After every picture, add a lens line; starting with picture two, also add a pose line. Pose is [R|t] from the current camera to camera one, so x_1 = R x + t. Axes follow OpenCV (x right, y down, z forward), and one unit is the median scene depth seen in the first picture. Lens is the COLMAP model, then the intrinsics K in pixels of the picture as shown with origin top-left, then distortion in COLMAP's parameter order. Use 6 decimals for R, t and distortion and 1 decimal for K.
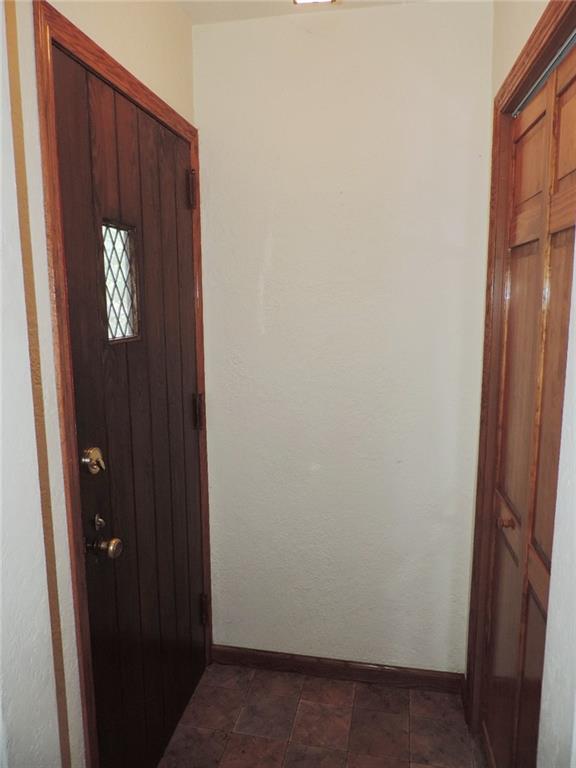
lens RADIAL K [[544.0, 0, 288.2], [0, 544.0, 383.1], [0, 0, 1]] dist [-0.024461, 0.002231]
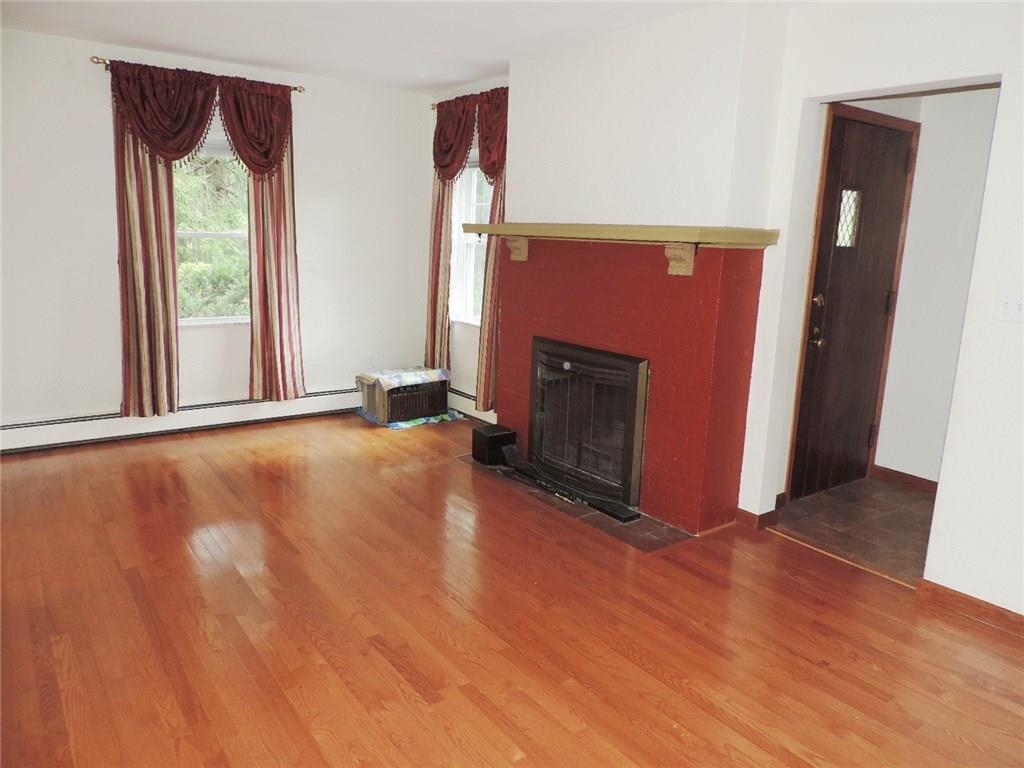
lens RADIAL K [[725.4, 0, 514.8], [0, 725.4, 381.3], [0, 0, 1]] dist [-0.024461, 0.002231]
pose [[0.713503, 0.173547, -0.678818, 0.714673], [-0.150489, 0.984186, 0.093438, 0.340478], [0.684300, 0.035486, 0.728337, -1.740169]]
